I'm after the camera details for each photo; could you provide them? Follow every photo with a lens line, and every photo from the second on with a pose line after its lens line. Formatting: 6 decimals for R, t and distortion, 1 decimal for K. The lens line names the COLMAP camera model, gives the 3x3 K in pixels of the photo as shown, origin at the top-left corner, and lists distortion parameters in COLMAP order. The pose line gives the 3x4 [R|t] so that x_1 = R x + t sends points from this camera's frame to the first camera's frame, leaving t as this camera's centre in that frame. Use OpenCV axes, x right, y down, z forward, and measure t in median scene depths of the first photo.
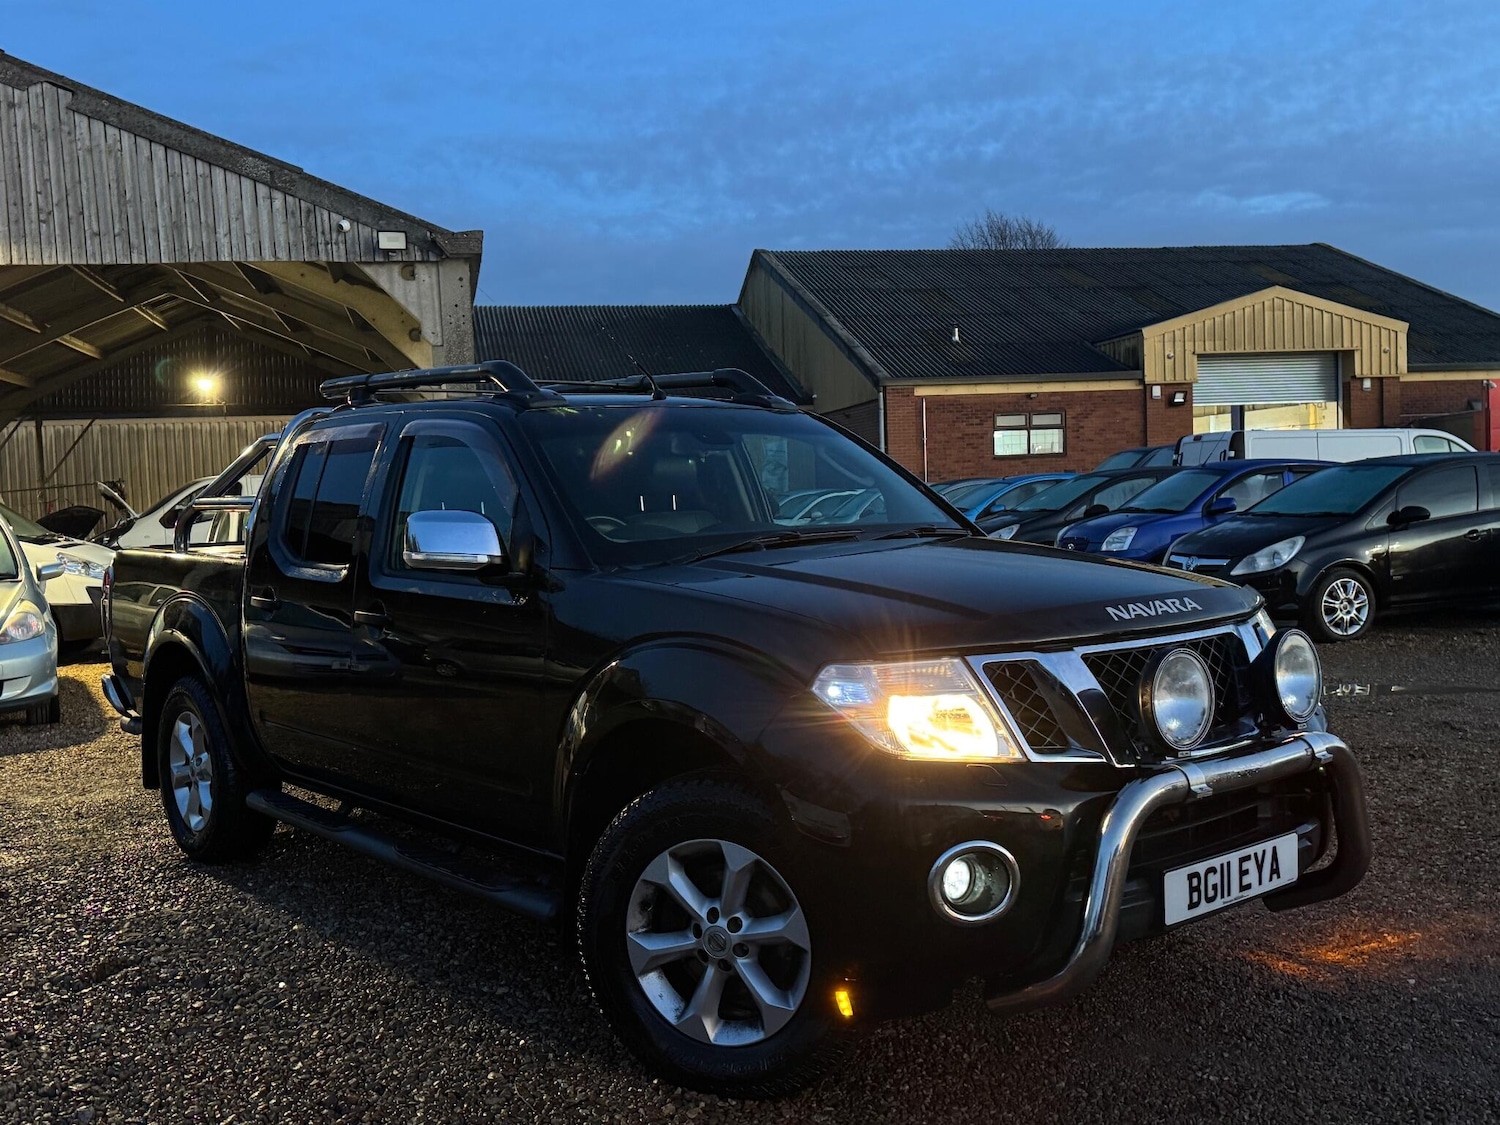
lens RADIAL K [[1381.5, 0, 747.2], [0, 1381.5, 564.3], [0, 0, 1]] dist [0.165329, -0.297439]
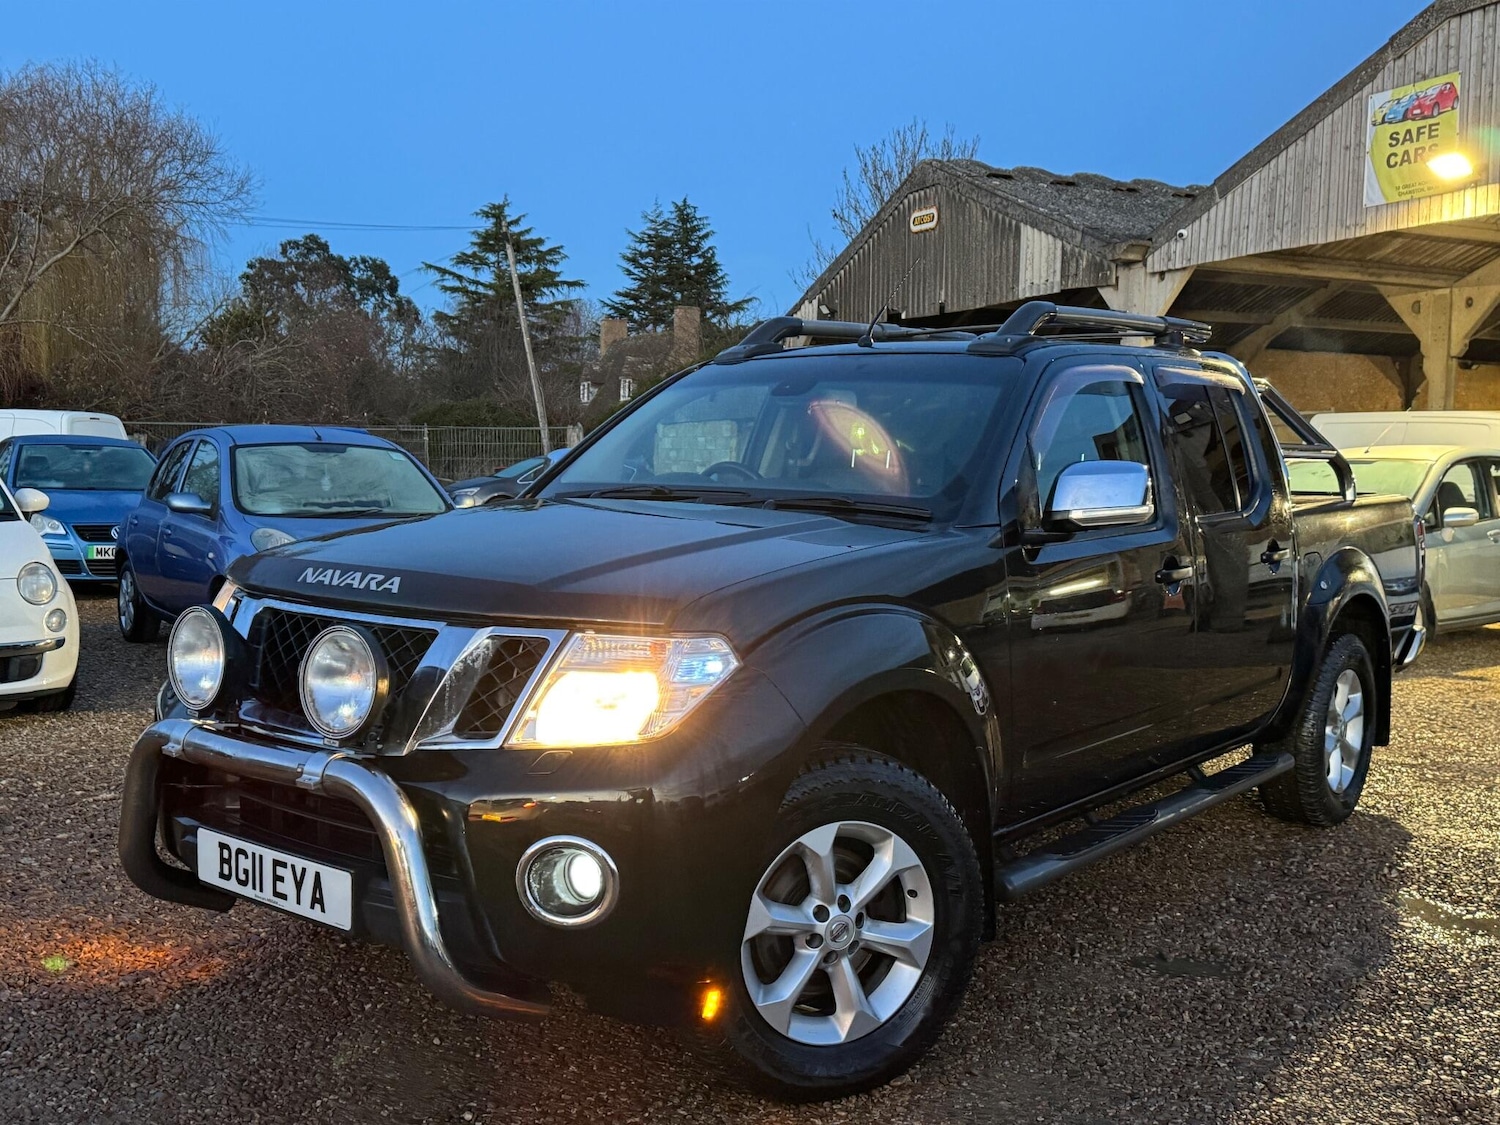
lens RADIAL K [[1386.8, 0, 760.7], [0, 1386.8, 550.2], [0, 0, 1]] dist [0.150645, -0.250778]
pose [[0.224323, 0.096377, -0.969737, 0.595152], [-0.067577, 0.994241, 0.083180, -0.039343], [0.972169, 0.046873, 0.229544, 0.505607]]
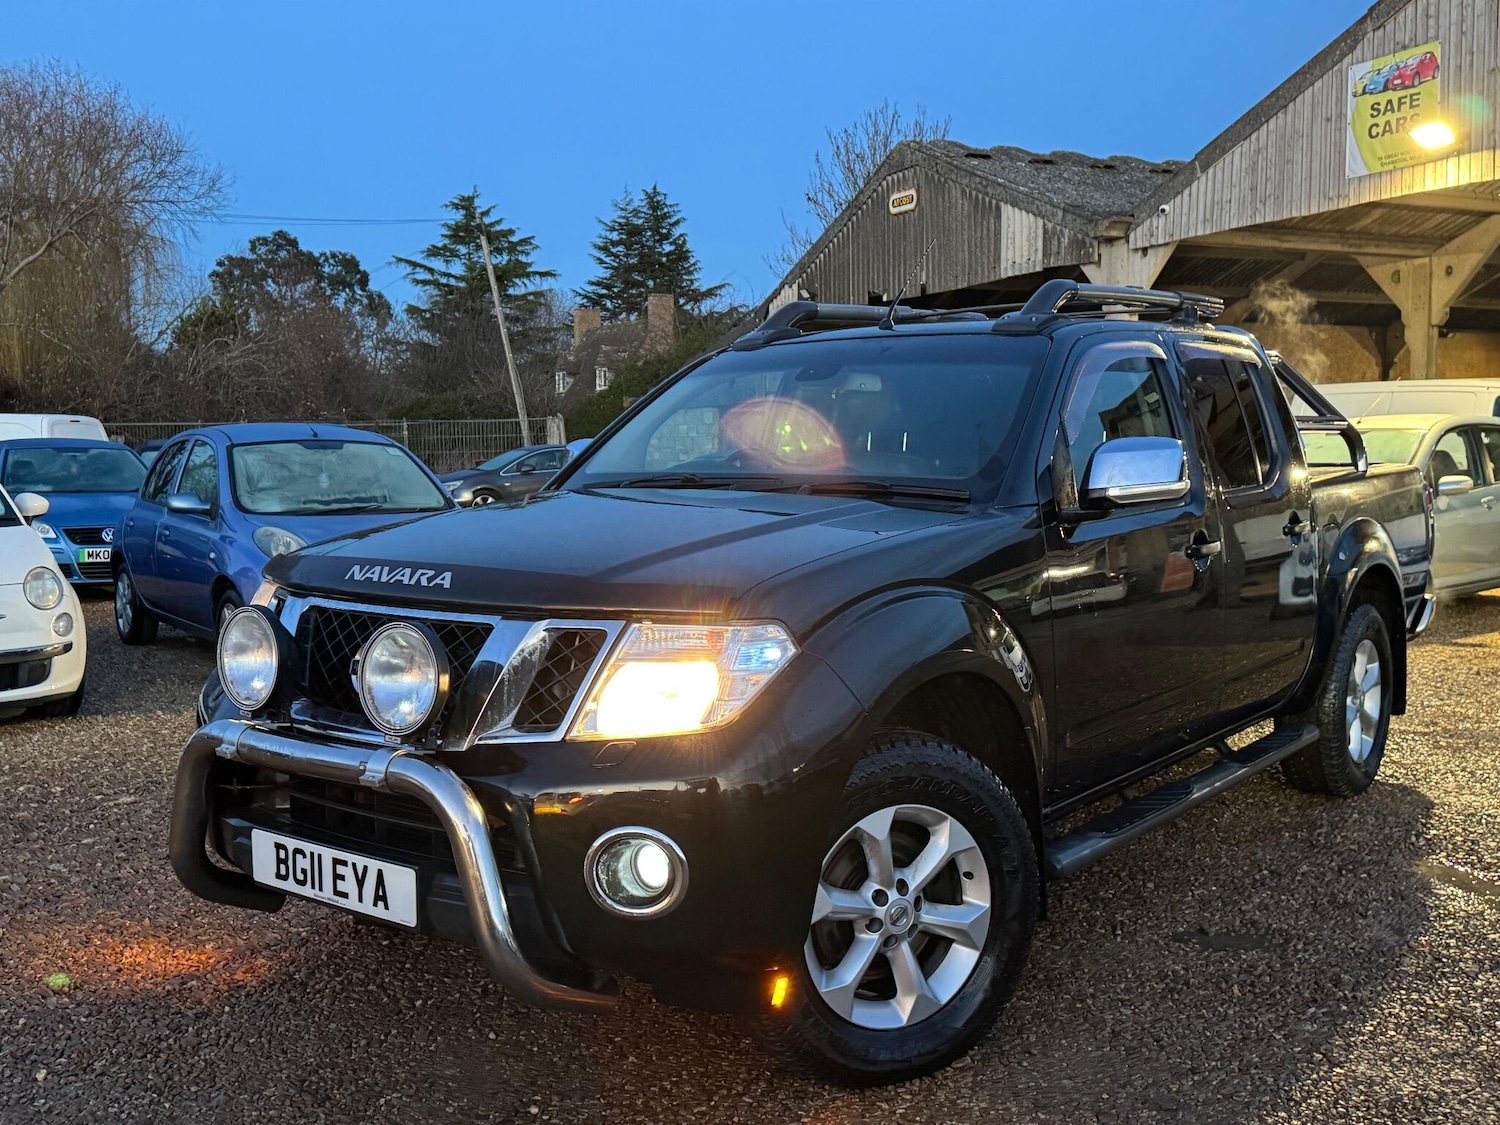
lens RADIAL K [[1387.0, 0, 753.9], [0, 1387.0, 542.8], [0, 0, 1]] dist [0.143855, -0.234070]
pose [[0.236316, 0.095200, -0.967001, 0.589006], [-0.042674, 0.995246, 0.087552, -0.038295], [0.970739, 0.020576, 0.239255, 0.484694]]
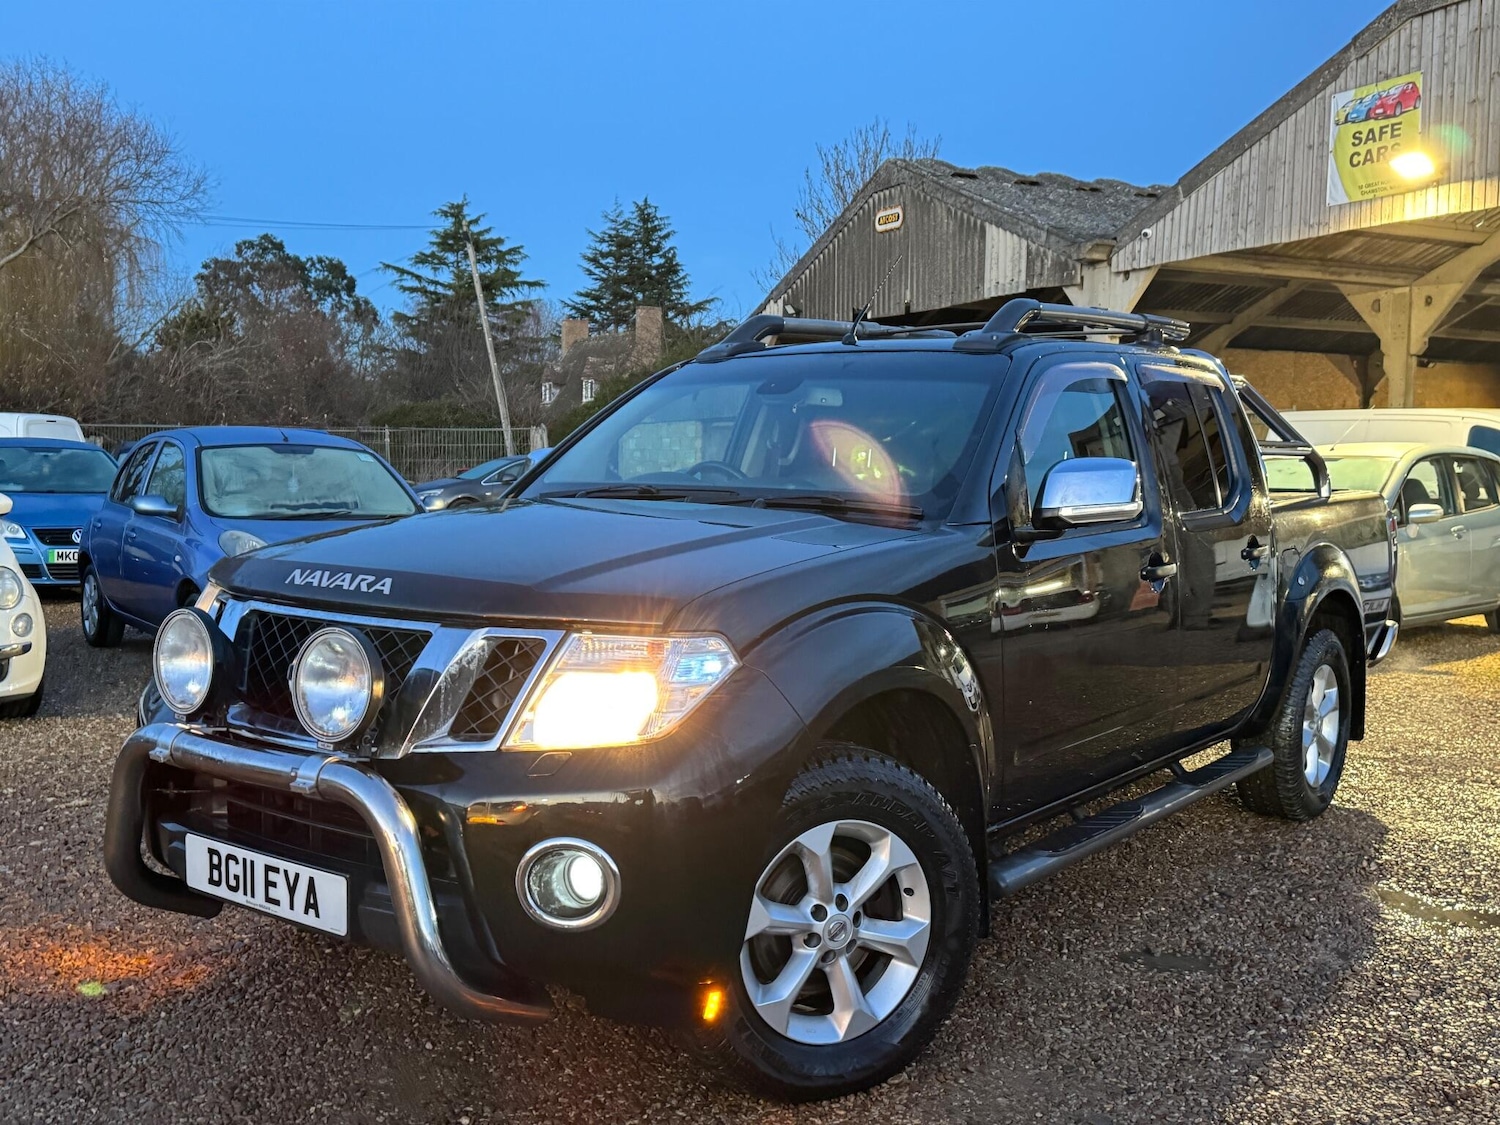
lens RADIAL K [[1386.2, 0, 756.7], [0, 1386.2, 562.6], [0, 0, 1]] dist [0.151087, -0.251320]
pose [[0.247580, 0.103182, -0.963357, 0.589839], [-0.063878, 0.993888, 0.090036, -0.037814], [0.966759, 0.039246, 0.252658, 0.496695]]
